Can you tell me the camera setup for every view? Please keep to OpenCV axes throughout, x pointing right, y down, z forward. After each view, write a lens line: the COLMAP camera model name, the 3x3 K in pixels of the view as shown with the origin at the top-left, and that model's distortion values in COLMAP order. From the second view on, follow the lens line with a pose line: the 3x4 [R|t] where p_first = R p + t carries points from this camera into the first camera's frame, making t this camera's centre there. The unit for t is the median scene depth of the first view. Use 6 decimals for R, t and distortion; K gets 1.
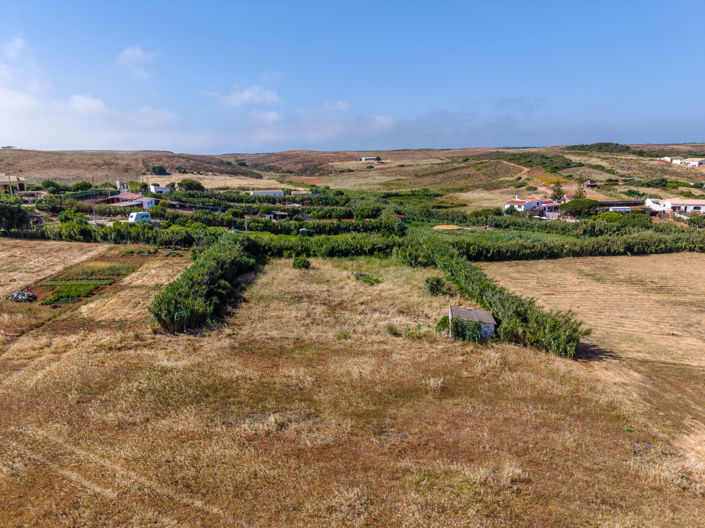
lens RADIAL K [[470.0, 0, 354.4], [0, 470.0, 261.0], [0, 0, 1]] dist [0.046099, -0.056389]
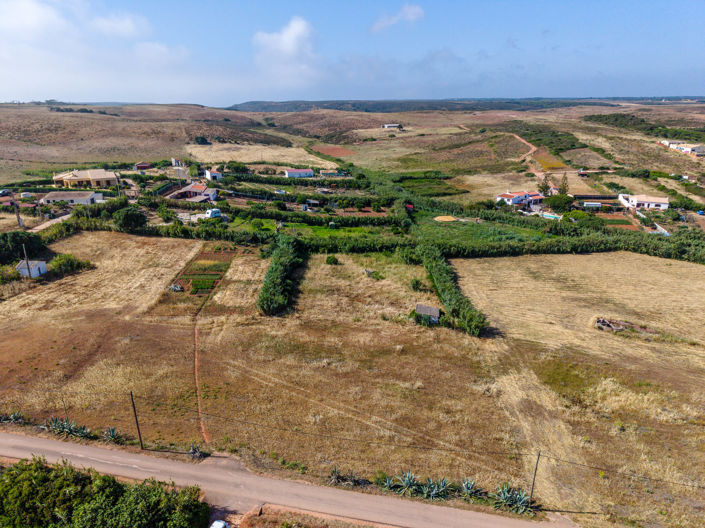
lens RADIAL K [[470.0, 0, 354.4], [0, 470.0, 261.0], [0, 0, 1]] dist [0.046099, -0.056389]
pose [[0.998507, 0.032570, -0.043857, 0.017531], [-0.027647, 0.993709, 0.108529, -0.121700], [0.047115, -0.107154, 0.993125, -0.368501]]
